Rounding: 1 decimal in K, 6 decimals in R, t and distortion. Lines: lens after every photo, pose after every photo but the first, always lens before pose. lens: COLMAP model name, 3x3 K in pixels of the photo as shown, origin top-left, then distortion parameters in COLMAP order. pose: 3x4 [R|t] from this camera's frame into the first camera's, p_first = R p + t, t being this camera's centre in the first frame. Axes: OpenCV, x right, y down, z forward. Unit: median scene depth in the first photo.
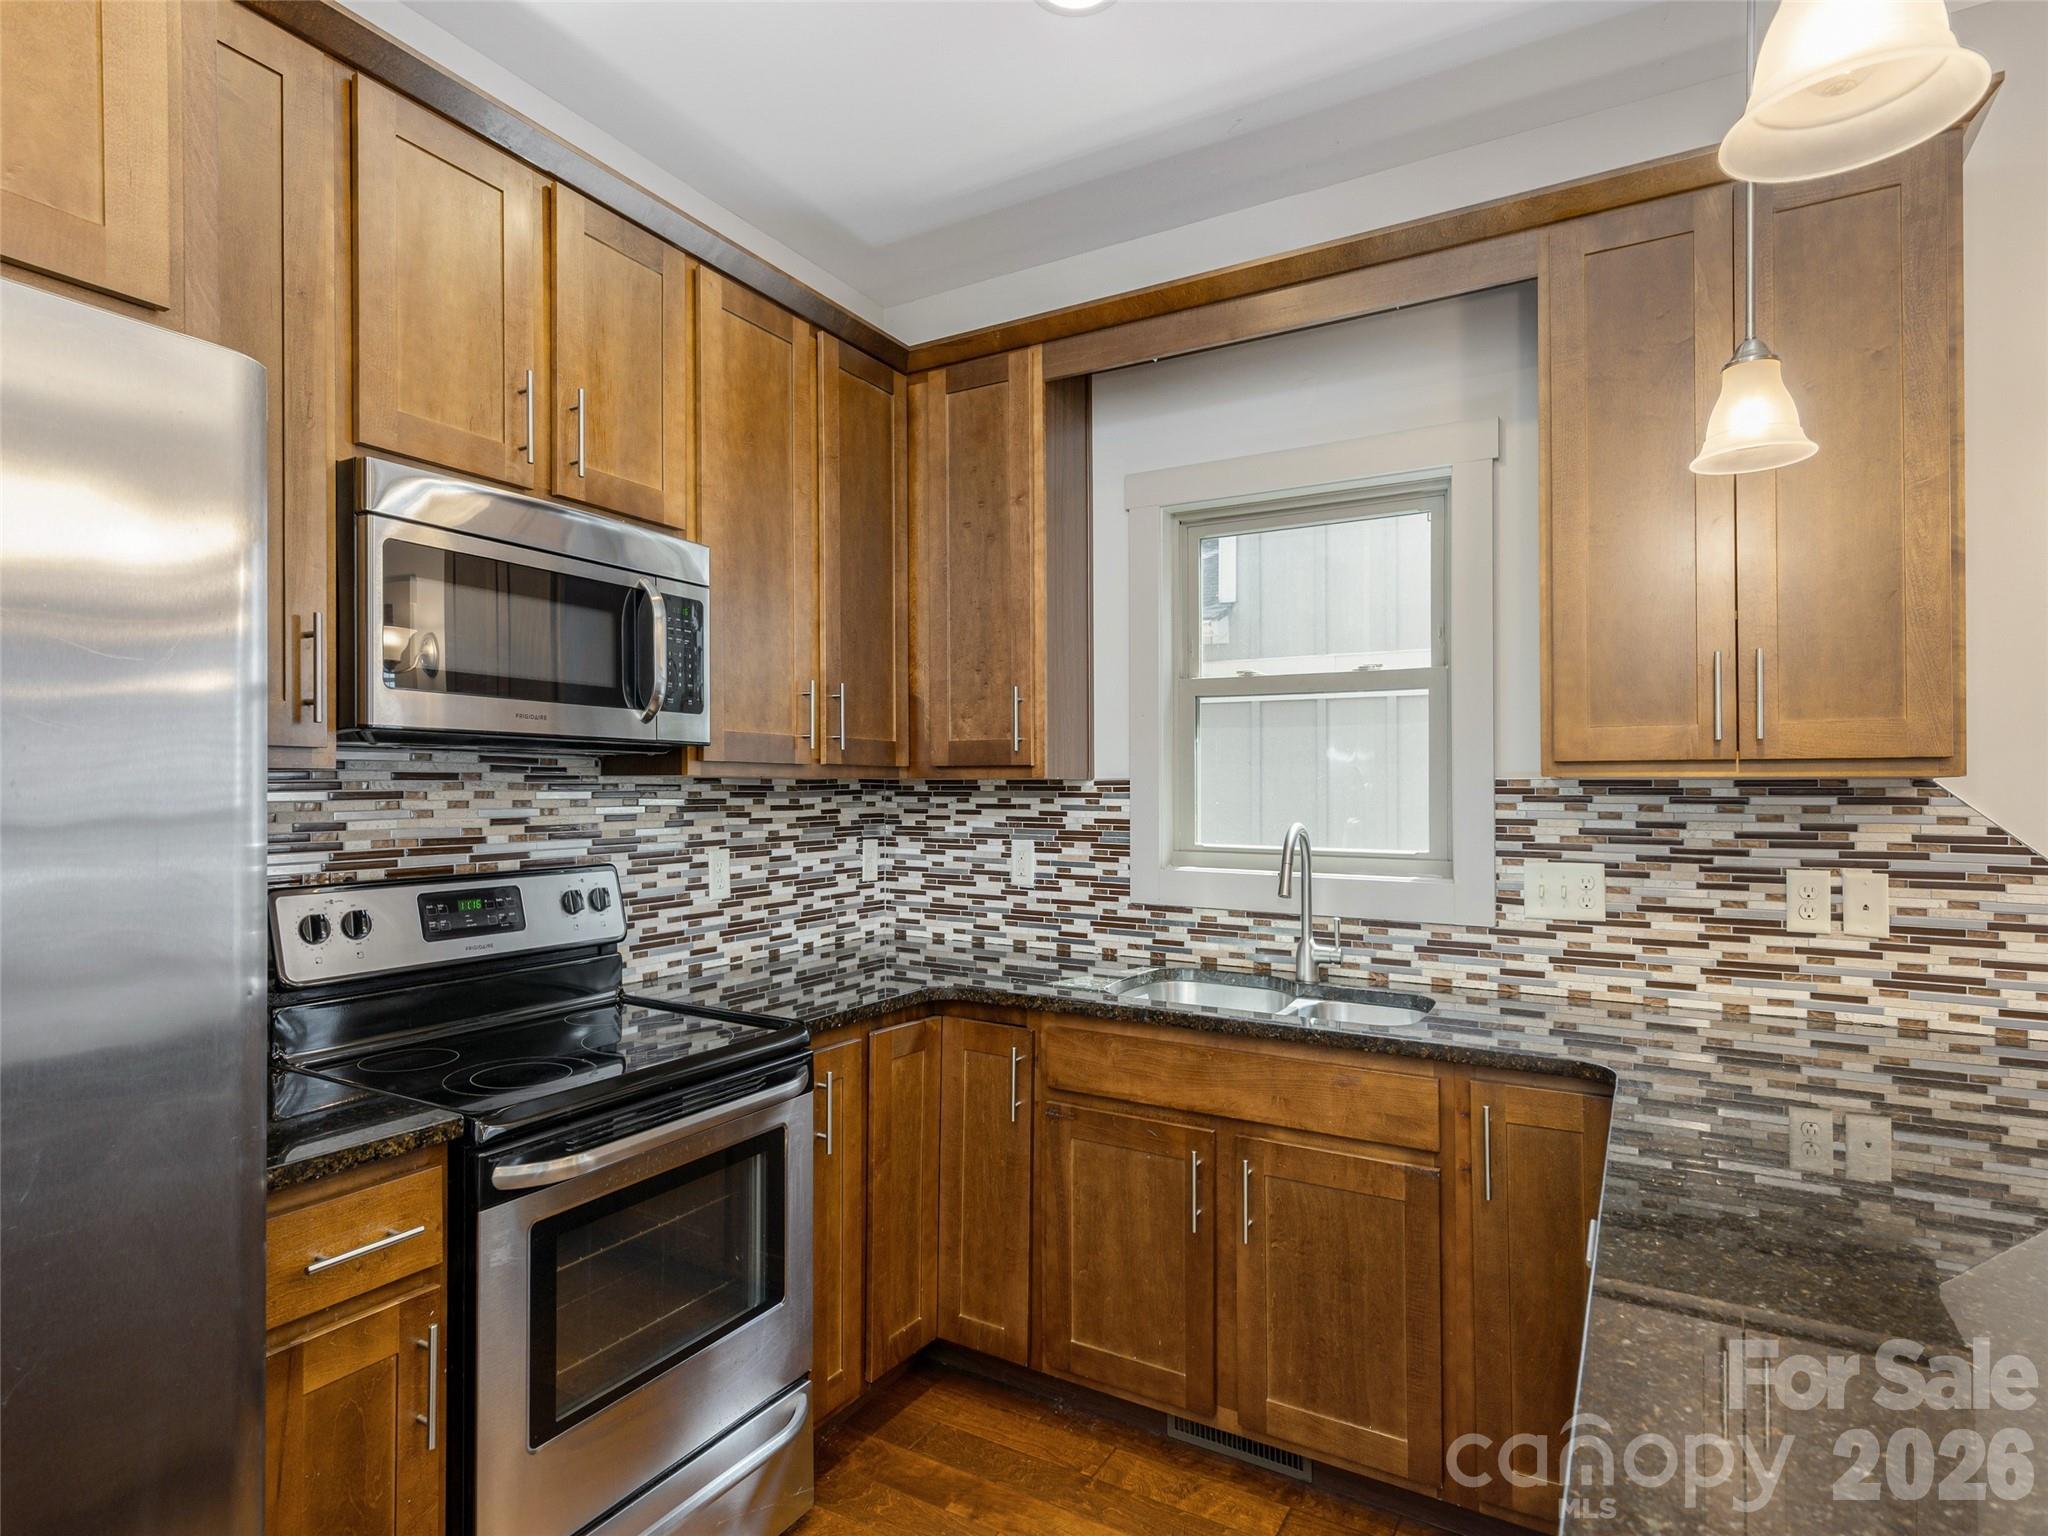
lens RADIAL K [[1061.9, 0, 913.1], [0, 1061.9, 792.8], [0, 0, 1]] dist [0.012062, -0.002583]
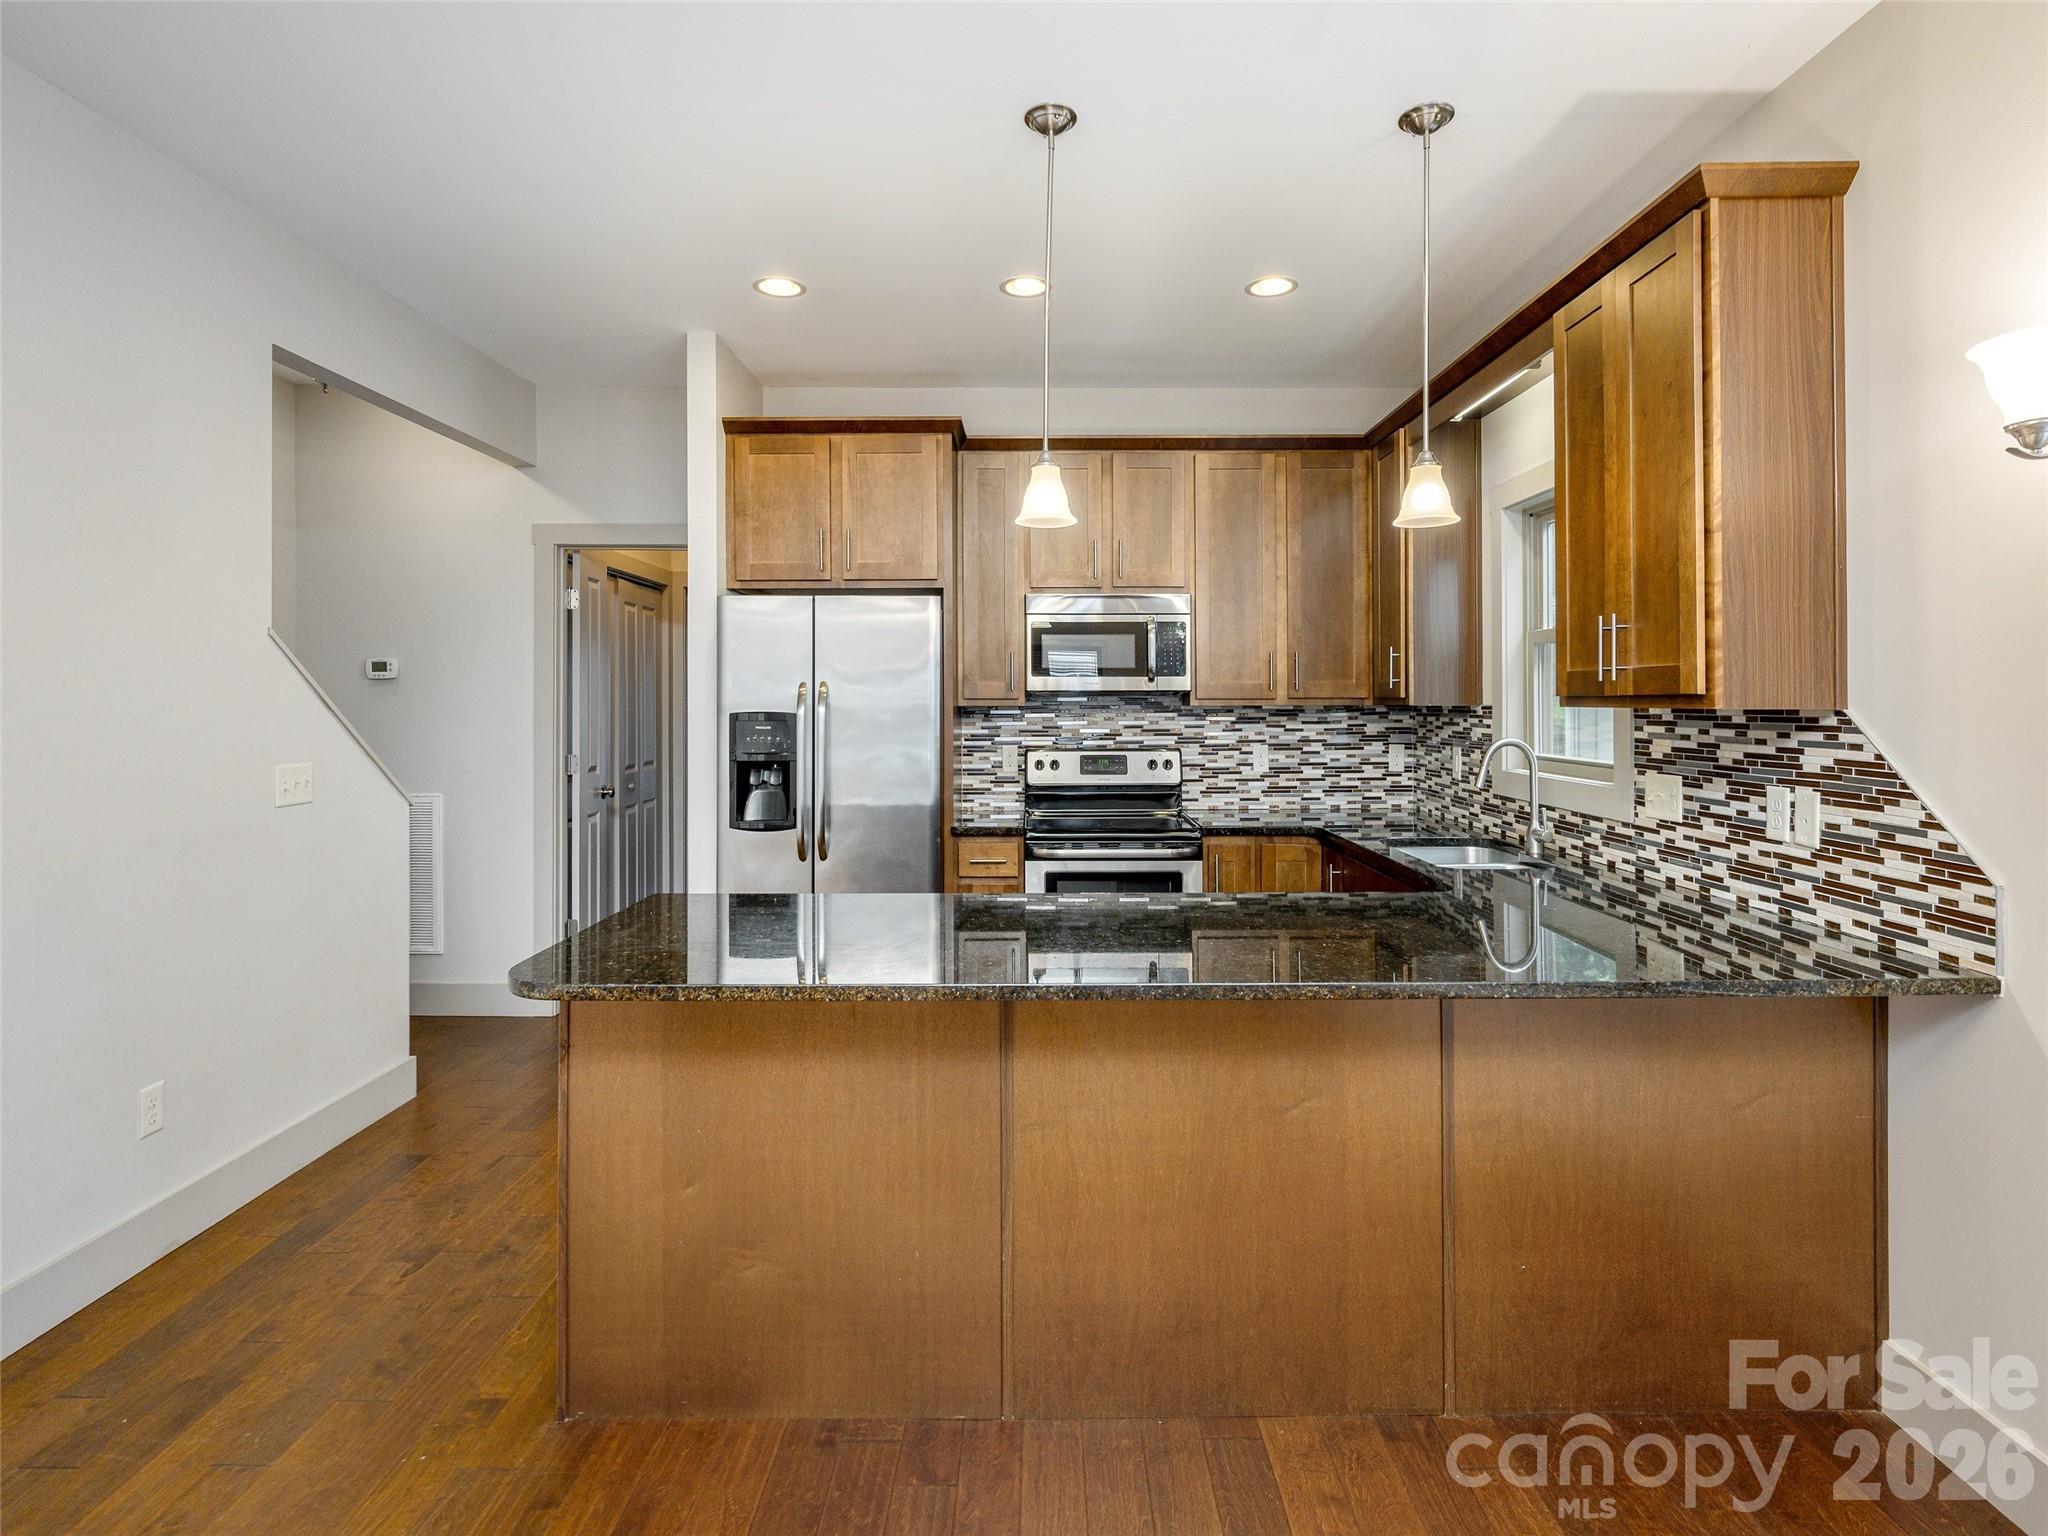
lens RADIAL K [[934.8, 0, 1035.9], [0, 934.8, 695.2], [0, 0, 1]] dist [-0.003244, -0.001859]
pose [[0.512970, -0.011147, -0.858334, 1.190328], [0.000623, 0.999920, -0.012613, -0.014554], [0.858406, 0.005935, 0.512936, -0.201468]]
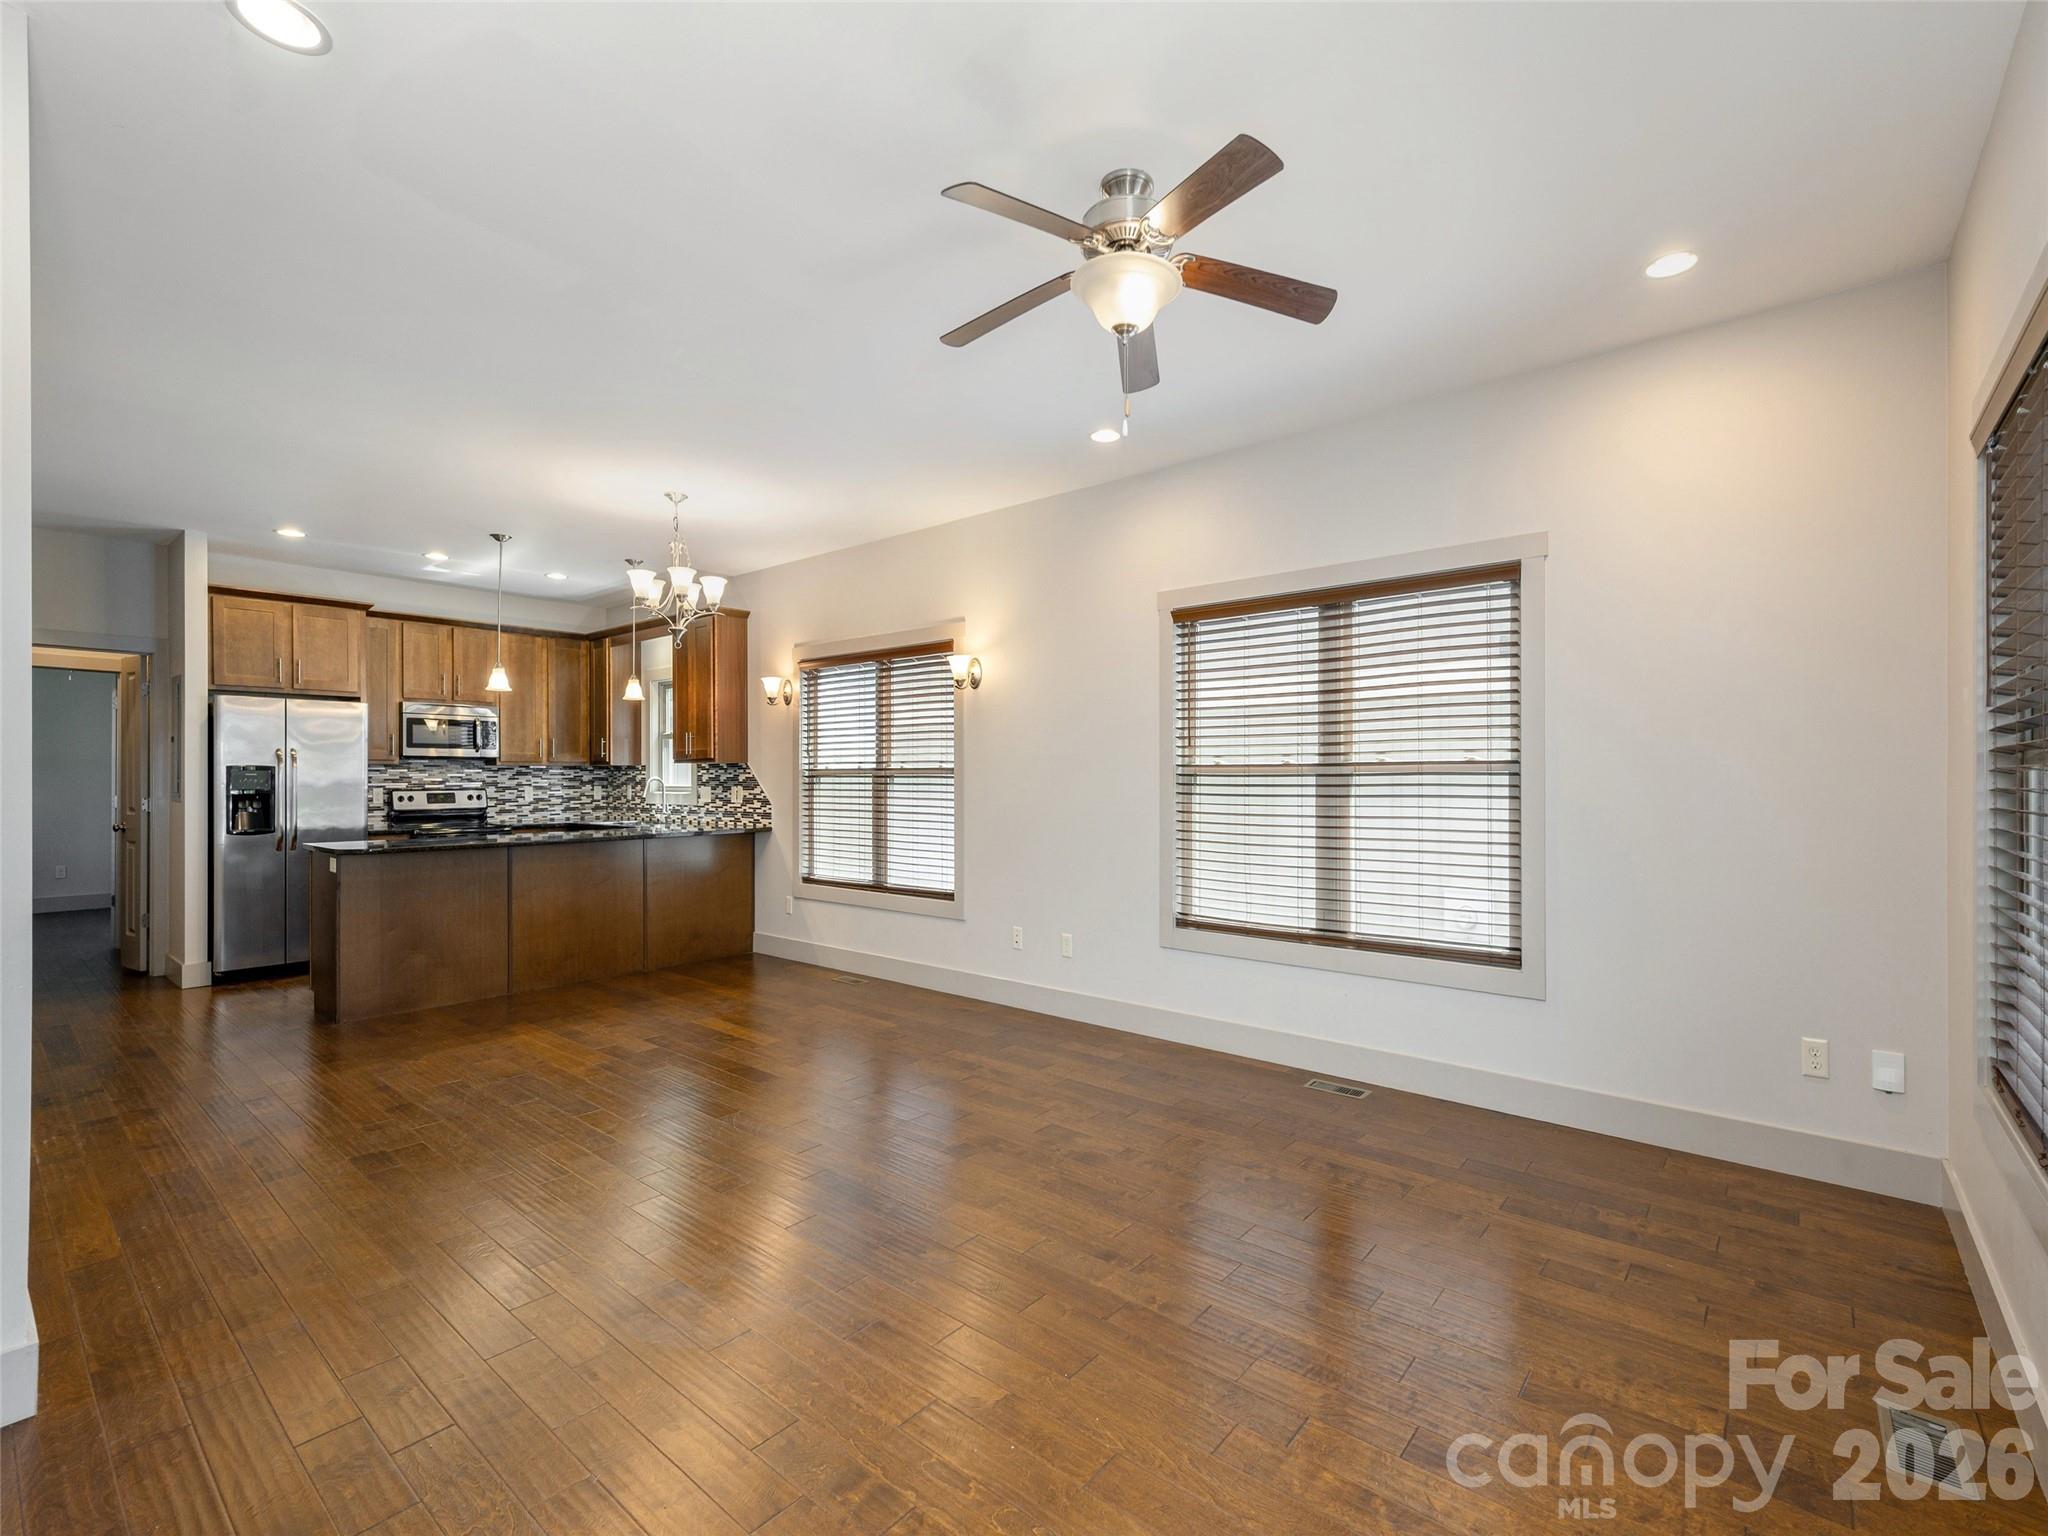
lens RADIAL K [[934.8, 0, 946.9], [0, 934.8, 765.5], [0, 0, 1]] dist [-0.003244, -0.001859]
pose [[0.974984, -0.010307, -0.222037, 2.161876], [0.006191, 0.999796, -0.019224, 0.059564], [0.222190, 0.017369, 0.974849, -1.979403]]
